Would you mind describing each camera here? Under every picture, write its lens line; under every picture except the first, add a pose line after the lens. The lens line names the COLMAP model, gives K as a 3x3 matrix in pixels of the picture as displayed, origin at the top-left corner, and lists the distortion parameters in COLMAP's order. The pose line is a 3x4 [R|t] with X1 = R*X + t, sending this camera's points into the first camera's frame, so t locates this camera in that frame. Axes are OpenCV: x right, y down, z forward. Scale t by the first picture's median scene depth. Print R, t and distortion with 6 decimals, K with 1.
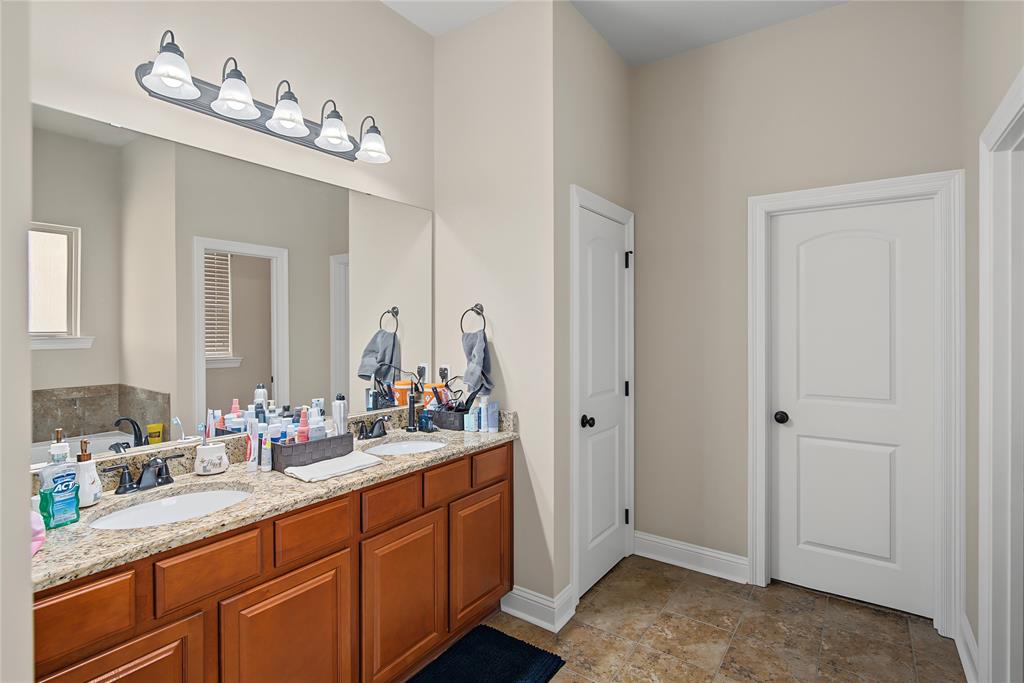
lens RADIAL K [[473.8, 0, 512.0], [0, 473.8, 341.5], [0, 0, 1]] dist [-0.002489, -0.000554]
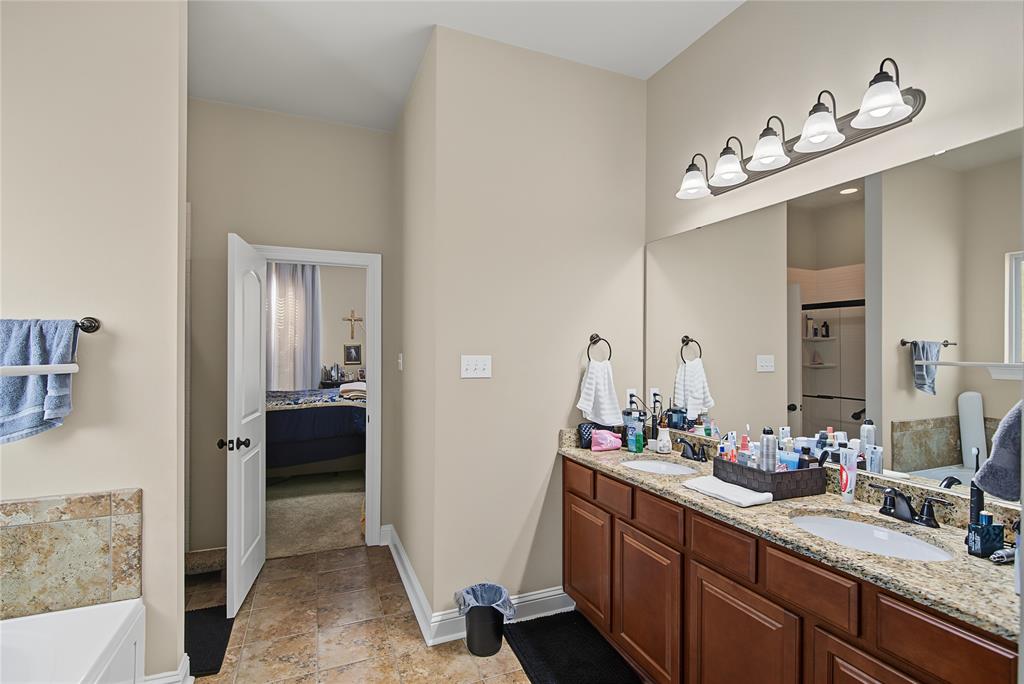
lens RADIAL K [[479.6, 0, 513.1], [0, 479.6, 349.4], [0, 0, 1]] dist [-0.000061, -0.000042]
pose [[-0.513656, -0.008052, -0.857958, 0.820428], [-0.028686, 0.999558, 0.007793, -0.040118], [0.857516, 0.028614, -0.513660, 1.224010]]
